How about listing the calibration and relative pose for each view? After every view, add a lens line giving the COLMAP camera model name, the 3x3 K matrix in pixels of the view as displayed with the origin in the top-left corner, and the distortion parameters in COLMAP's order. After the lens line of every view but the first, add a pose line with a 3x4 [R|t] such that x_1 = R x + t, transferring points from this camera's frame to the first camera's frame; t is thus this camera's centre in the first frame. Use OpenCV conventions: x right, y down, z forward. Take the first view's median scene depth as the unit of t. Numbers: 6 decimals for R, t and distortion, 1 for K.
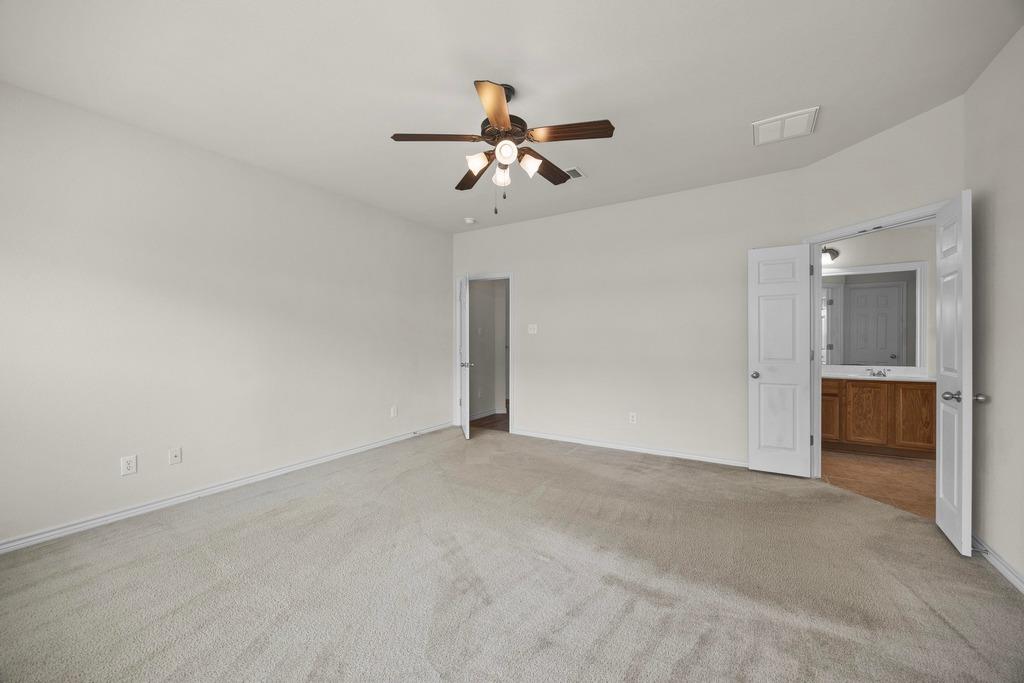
lens RADIAL K [[386.9, 0, 513.9], [0, 386.9, 342.6], [0, 0, 1]] dist [-0.005797, 0.000073]
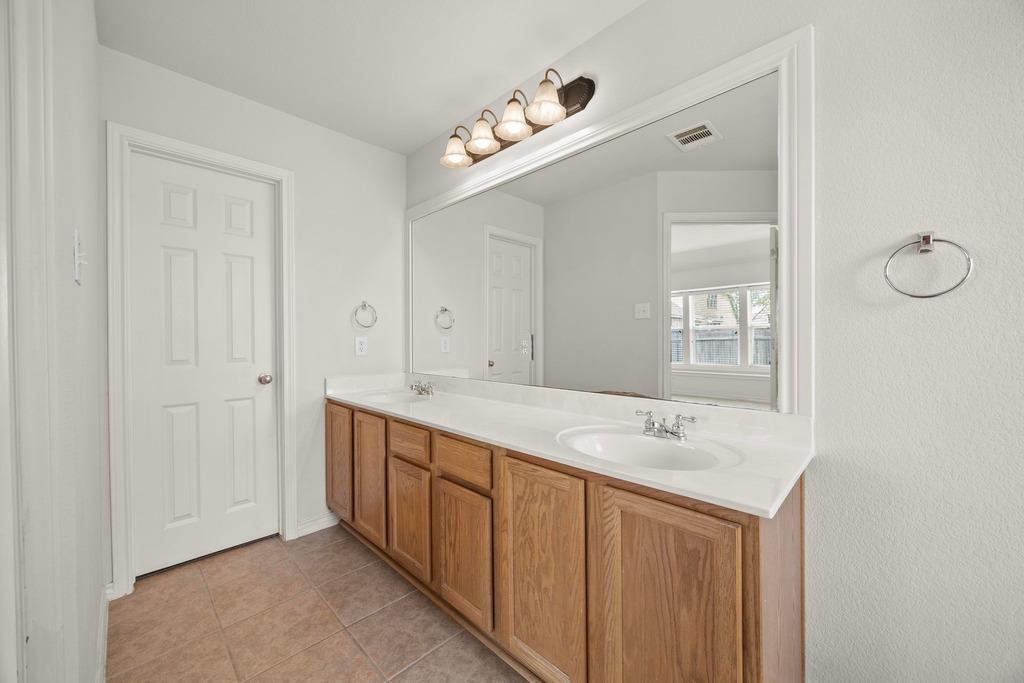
lens RADIAL K [[386.9, 0, 509.2], [0, 386.9, 339.1], [0, 0, 1]] dist [-0.005797, 0.000073]
pose [[0.972918, 0.001219, -0.231146, 0.958217], [-0.000376, 0.999993, 0.003692, 0.005875], [0.231149, -0.003505, 0.972912, 0.707977]]
